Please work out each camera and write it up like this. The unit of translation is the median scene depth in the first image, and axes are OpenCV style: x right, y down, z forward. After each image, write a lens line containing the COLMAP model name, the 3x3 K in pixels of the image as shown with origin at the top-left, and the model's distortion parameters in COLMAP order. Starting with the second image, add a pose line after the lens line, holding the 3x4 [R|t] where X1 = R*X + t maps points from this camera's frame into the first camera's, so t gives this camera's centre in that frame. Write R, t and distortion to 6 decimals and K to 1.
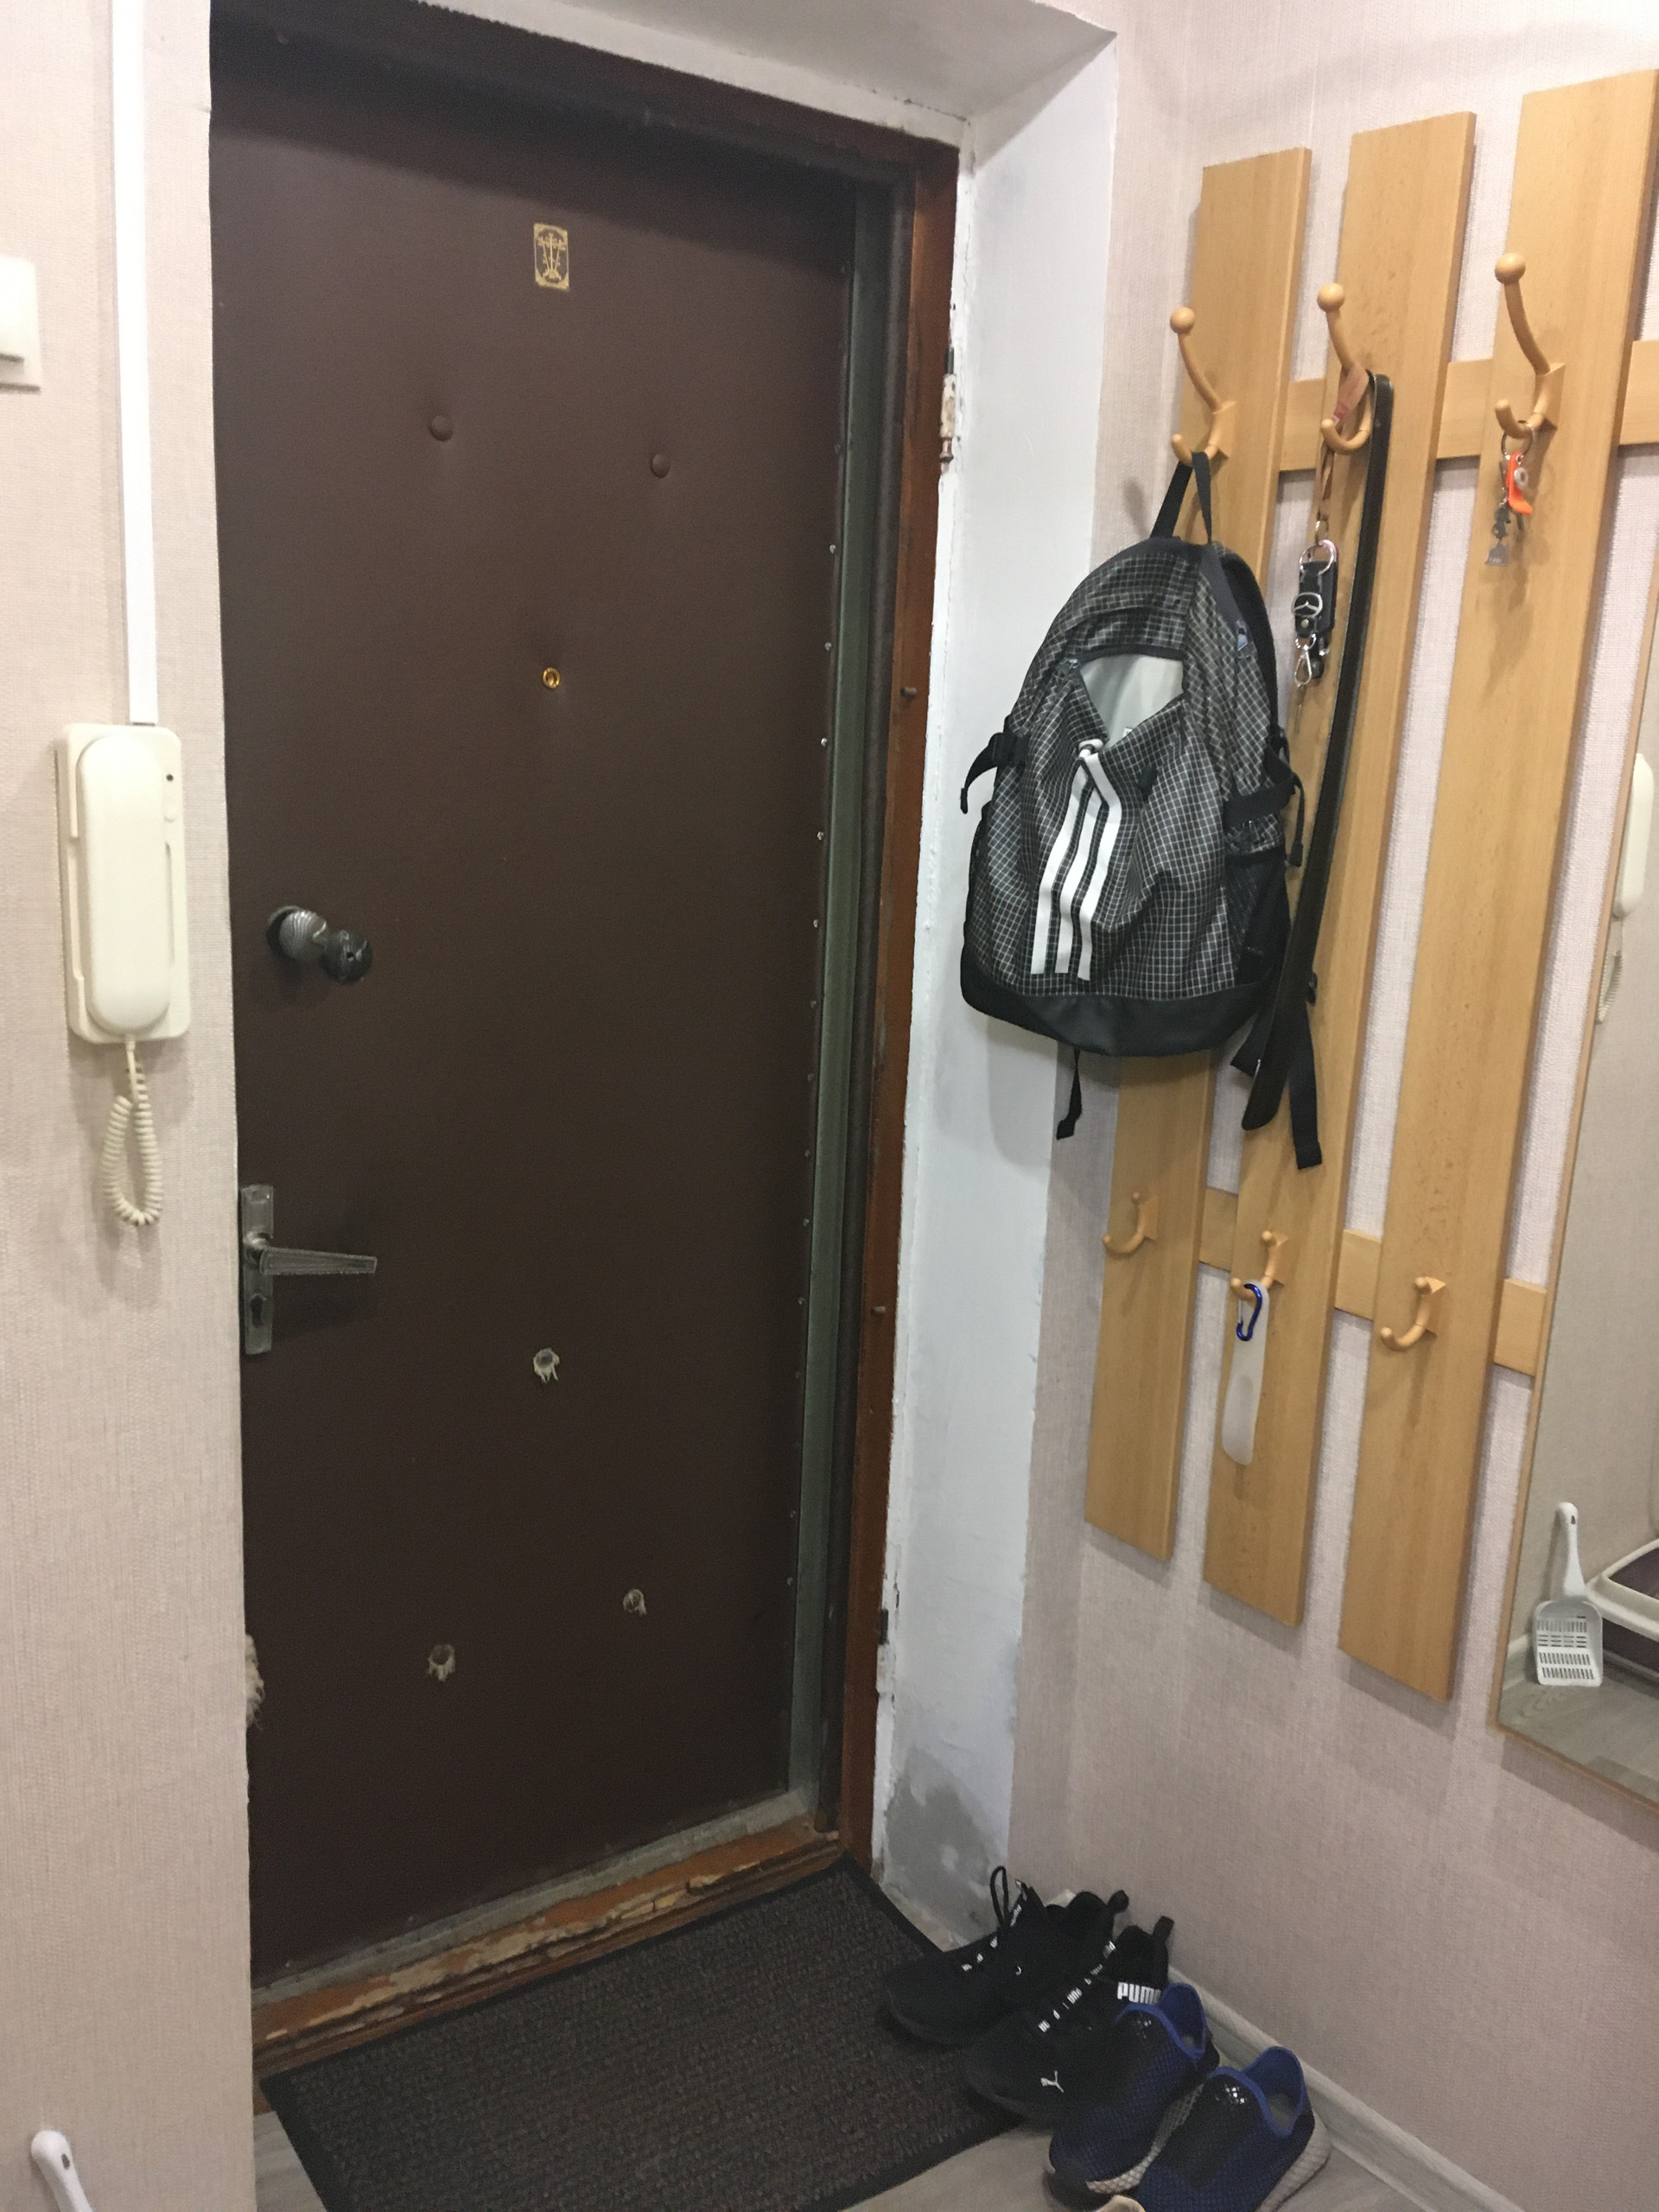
lens RADIAL K [[1865.5, 0, 821.9], [0, 1865.5, 1104.3], [0, 0, 1]] dist [0.120746, -0.186141]
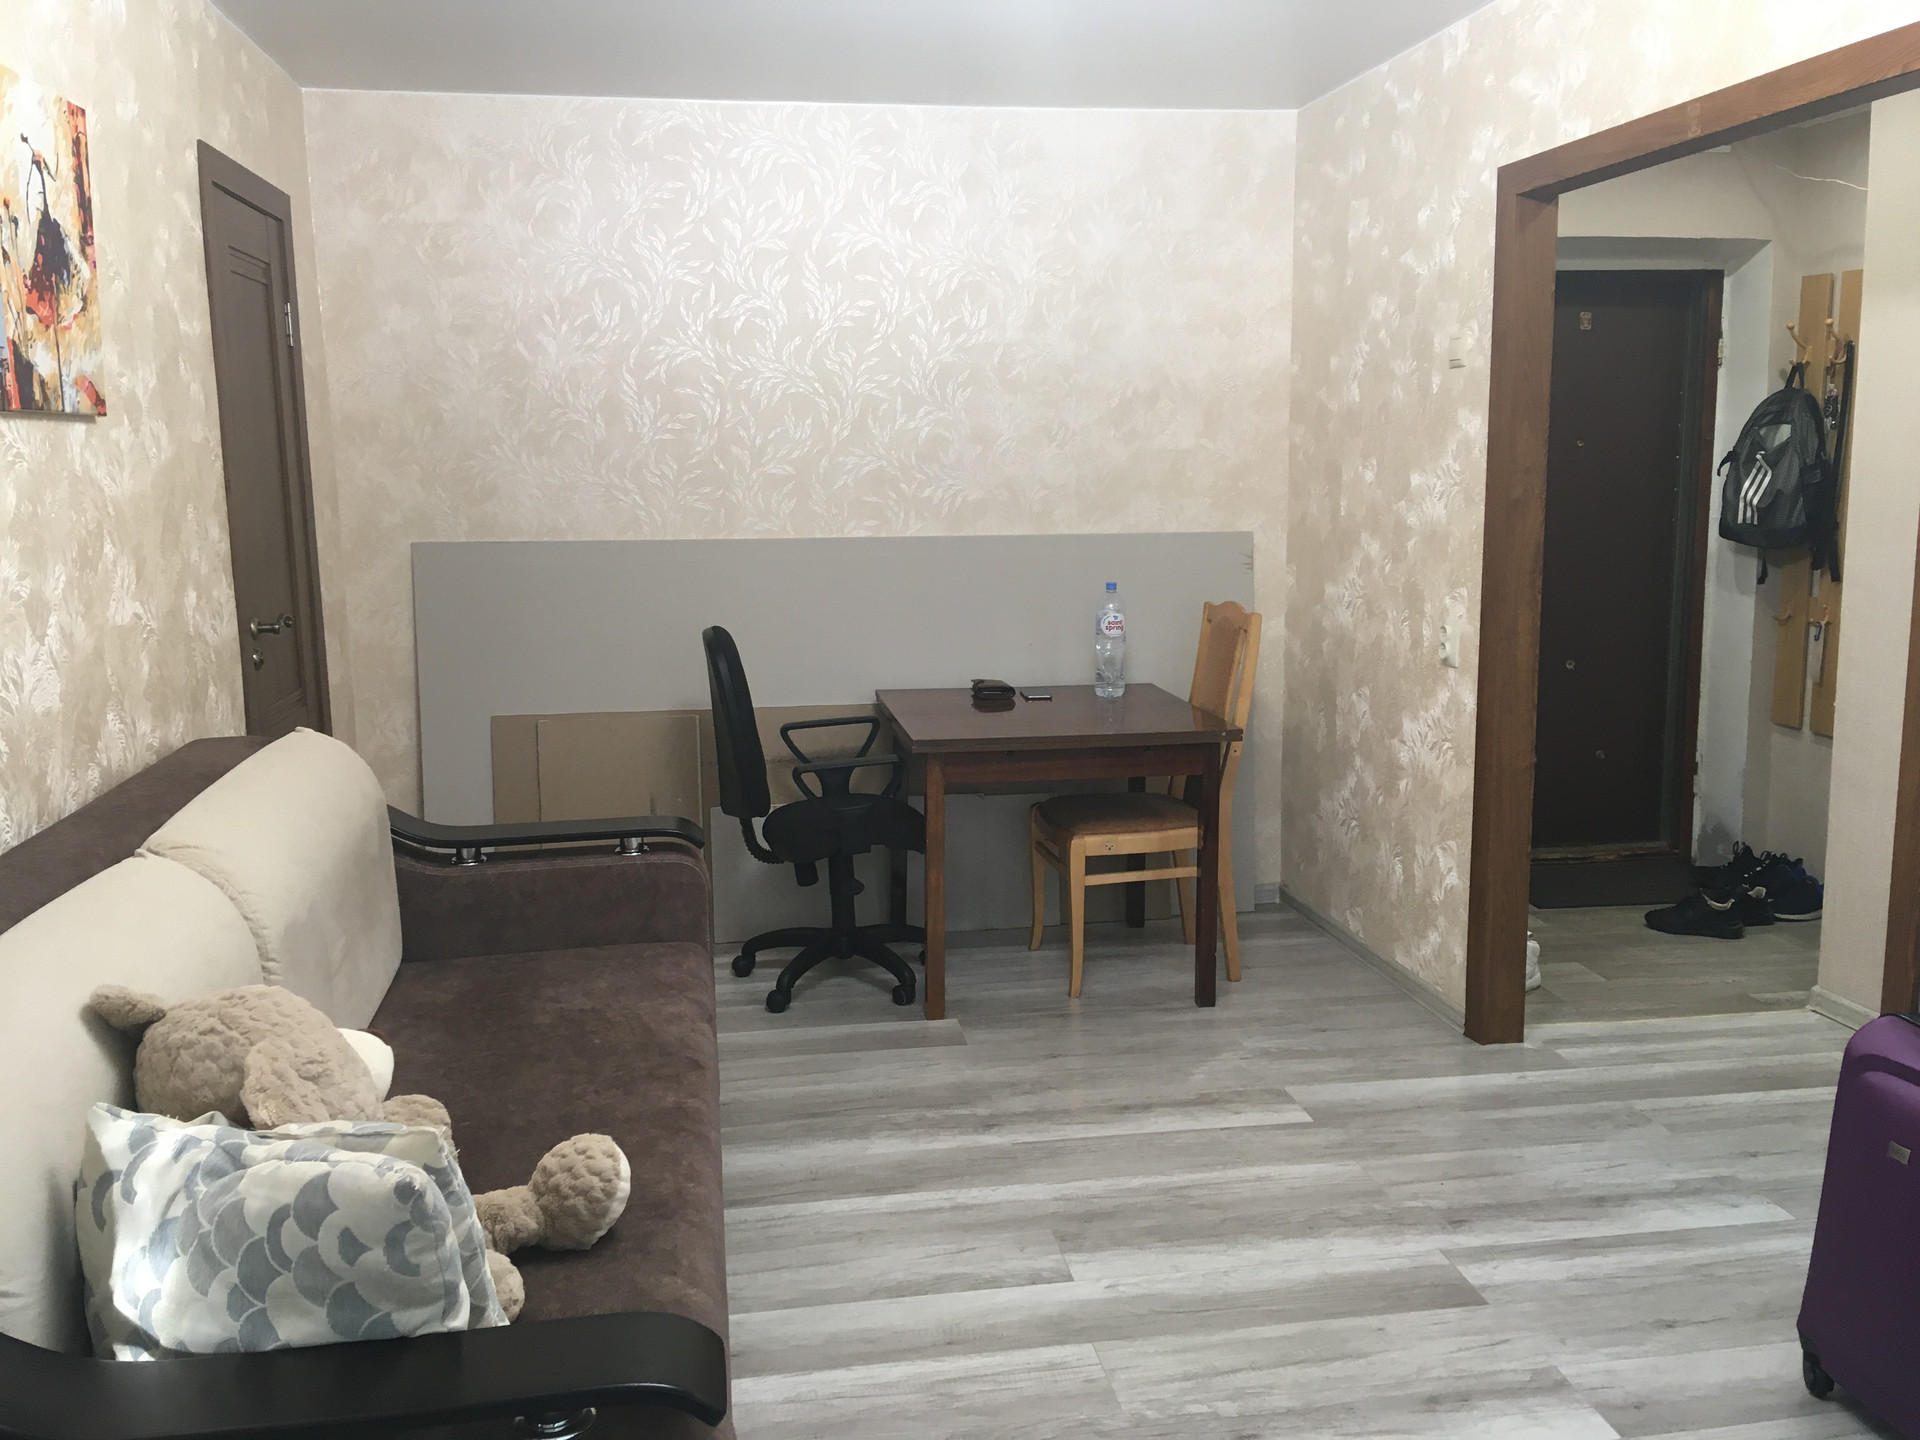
lens RADIAL K [[1619.3, 0, 966.2], [0, 1619.3, 712.4], [0, 0, 1]] dist [0.120746, -0.186141]
pose [[0.895529, 0.013473, -0.444800, 0.181858], [-0.037102, 0.998322, -0.044460, 0.419148], [0.443455, 0.056318, 0.894526, -2.064147]]
